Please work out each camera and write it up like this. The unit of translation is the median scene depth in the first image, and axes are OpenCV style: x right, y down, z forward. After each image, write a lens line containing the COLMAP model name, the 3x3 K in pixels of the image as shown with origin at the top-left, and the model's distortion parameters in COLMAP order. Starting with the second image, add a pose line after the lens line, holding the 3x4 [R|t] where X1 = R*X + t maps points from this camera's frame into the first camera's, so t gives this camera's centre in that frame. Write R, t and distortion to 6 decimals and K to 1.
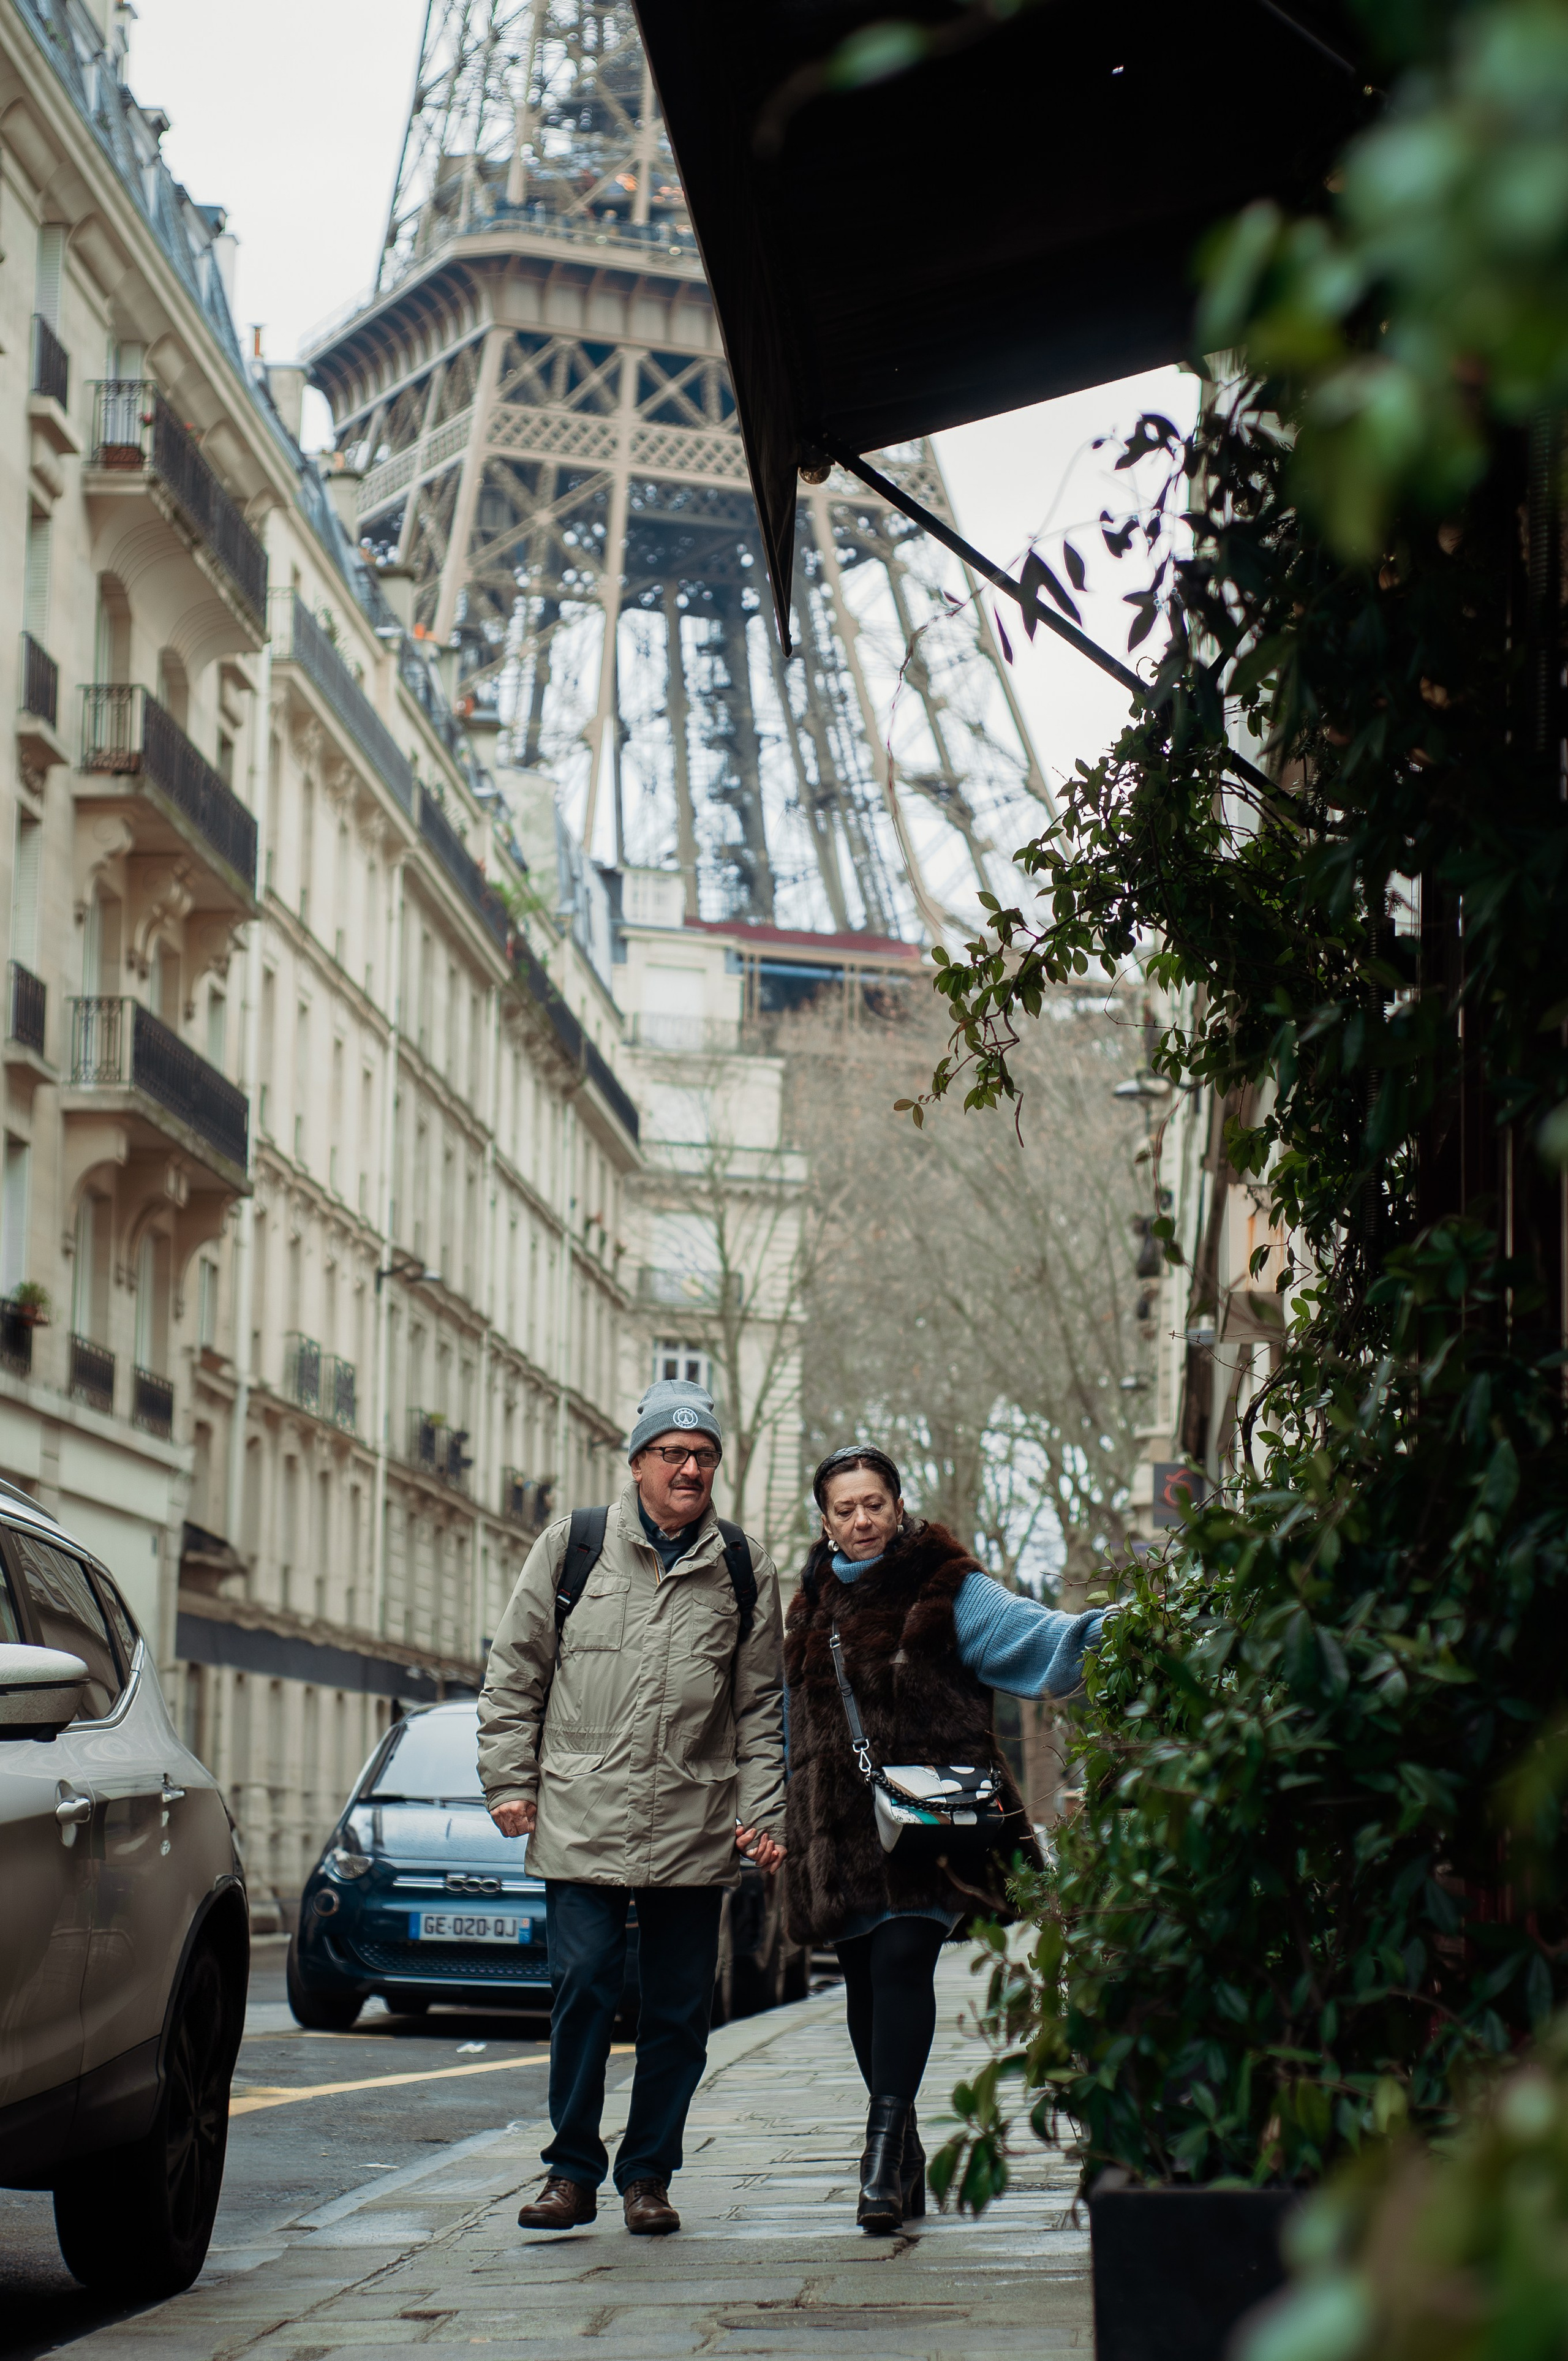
lens RADIAL K [[5232.0, 0, 784.0], [0, 5232.0, 1180.5], [0, 0, 1]] dist [-0.014705, 0.182476]
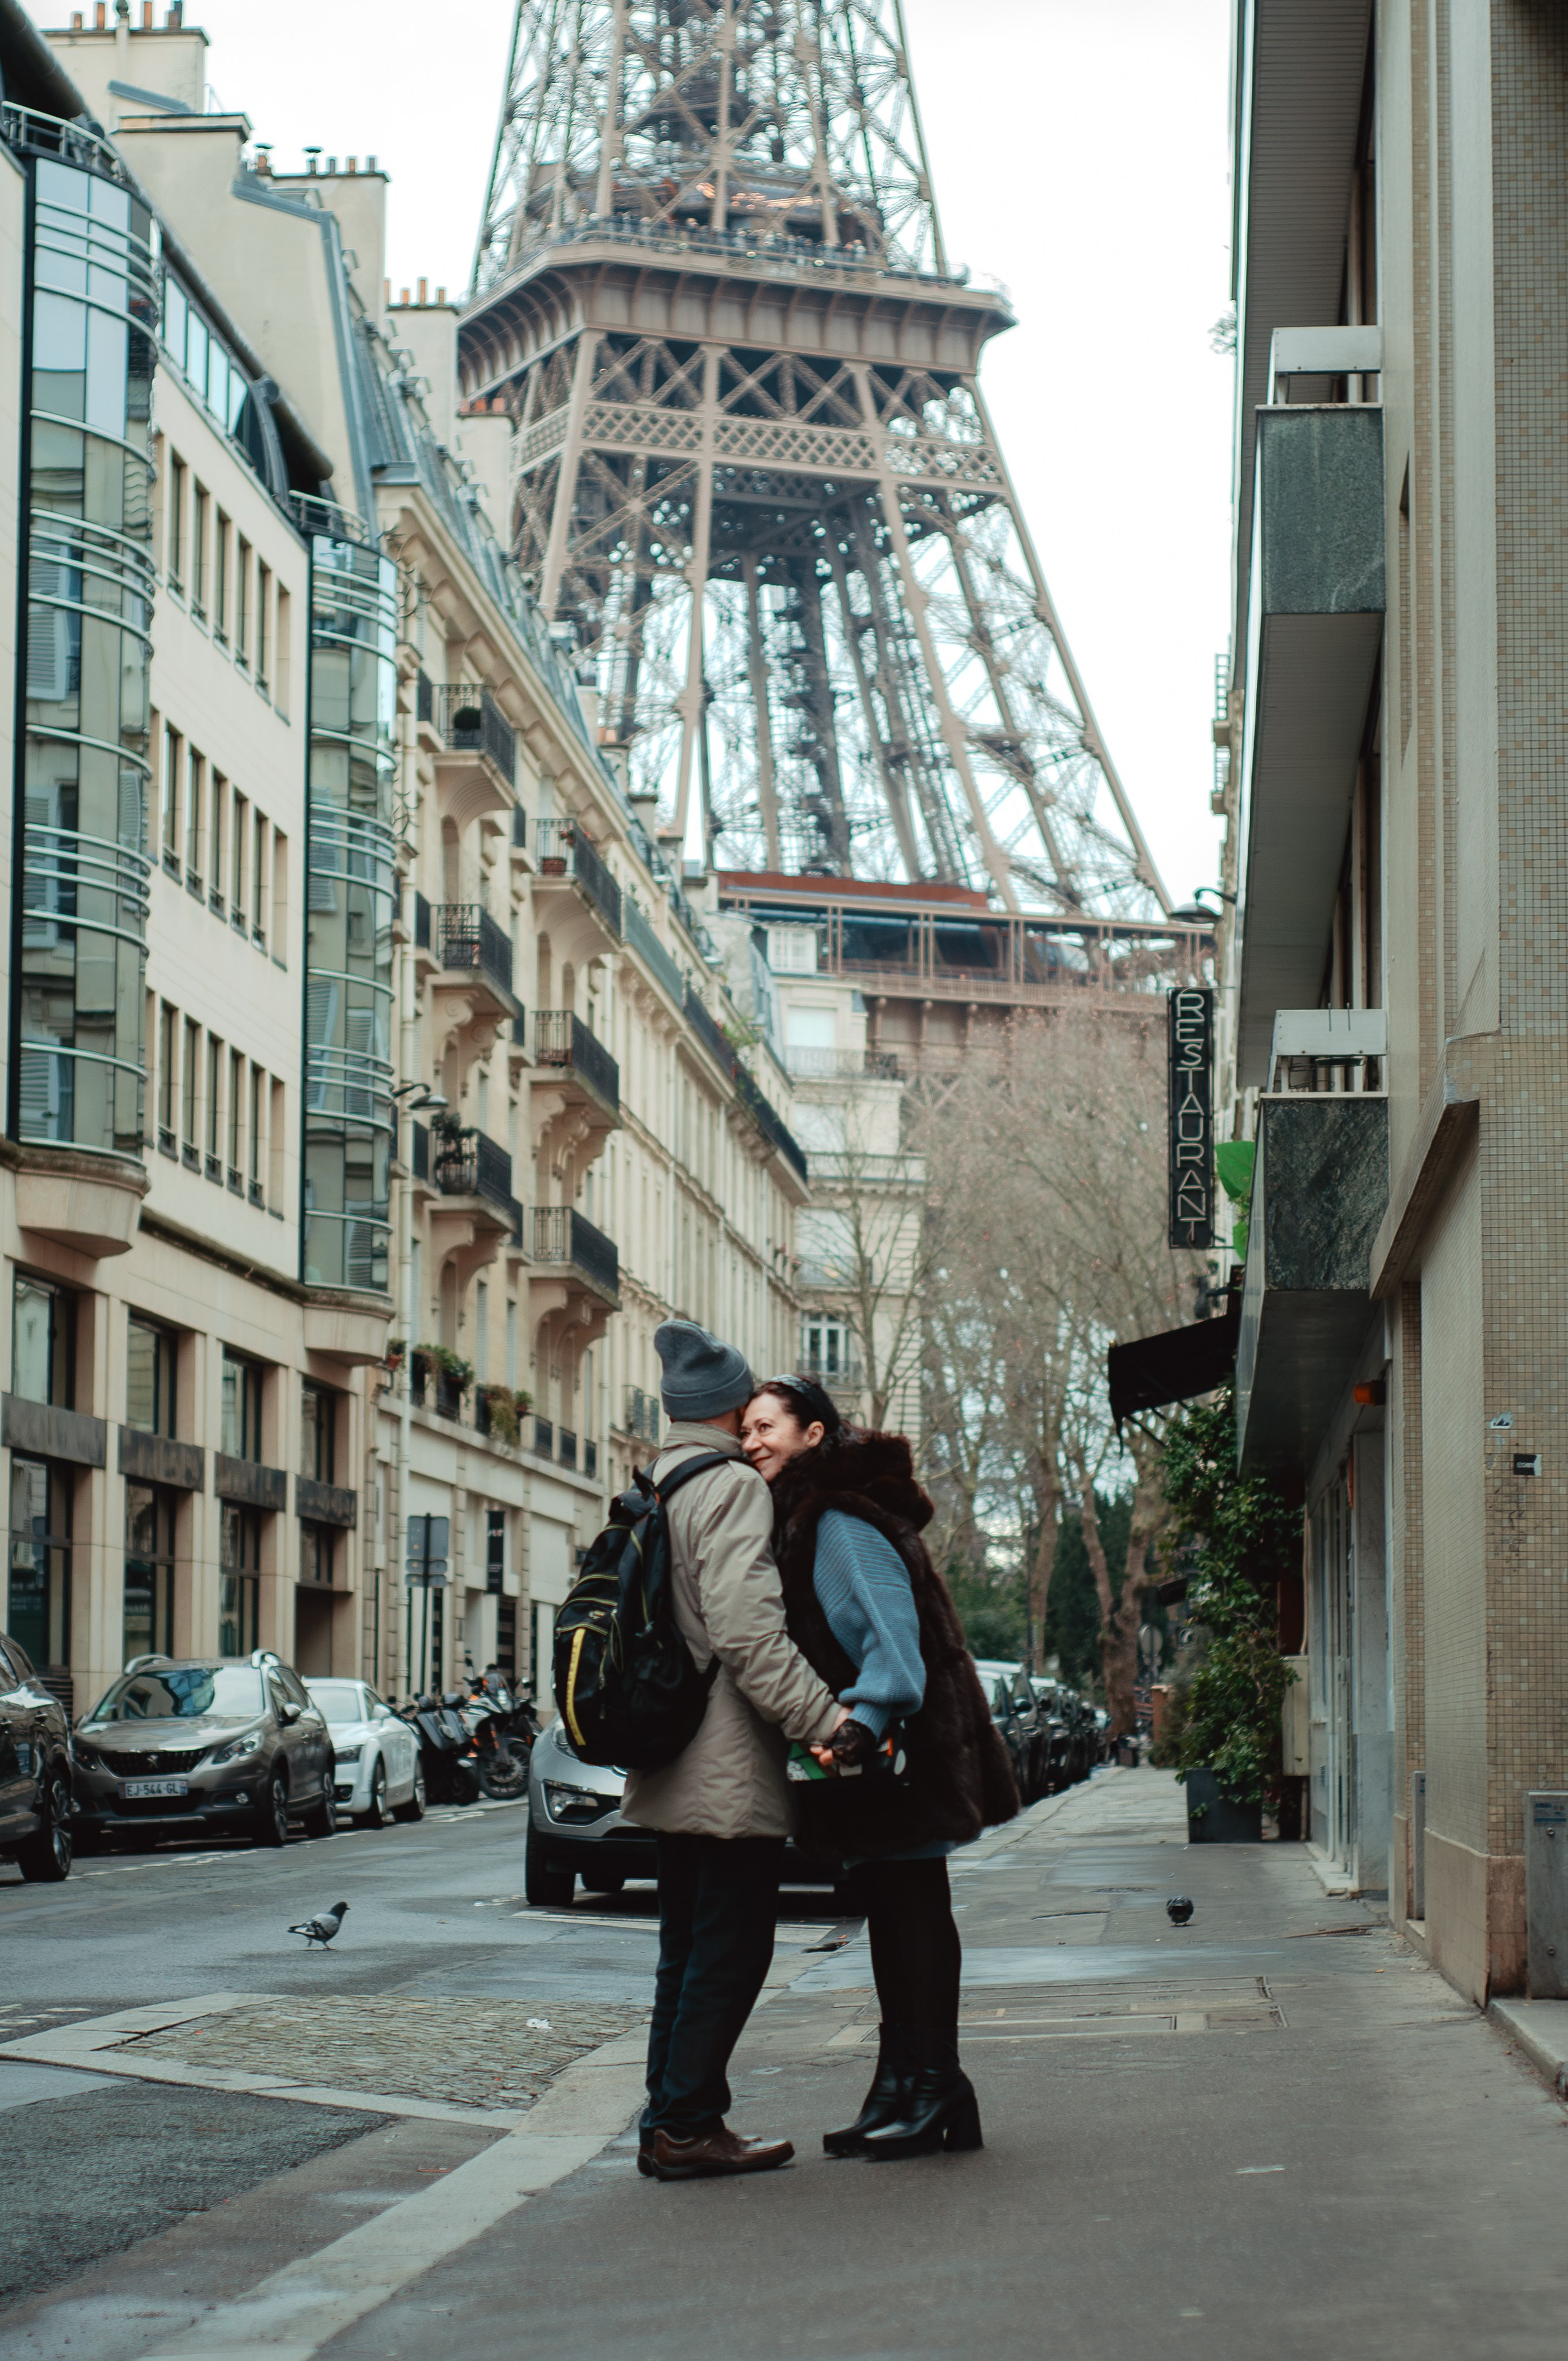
lens RADIAL K [[5192.7, 0, 784.0], [0, 5192.7, 1180.5], [0, 0, 1]] dist [-0.004799, -0.053501]
pose [[0.999812, -0.016073, -0.010819, -0.015018], [0.016320, 0.999598, 0.023164, -0.028829], [0.010443, -0.023336, 0.999673, -0.218920]]
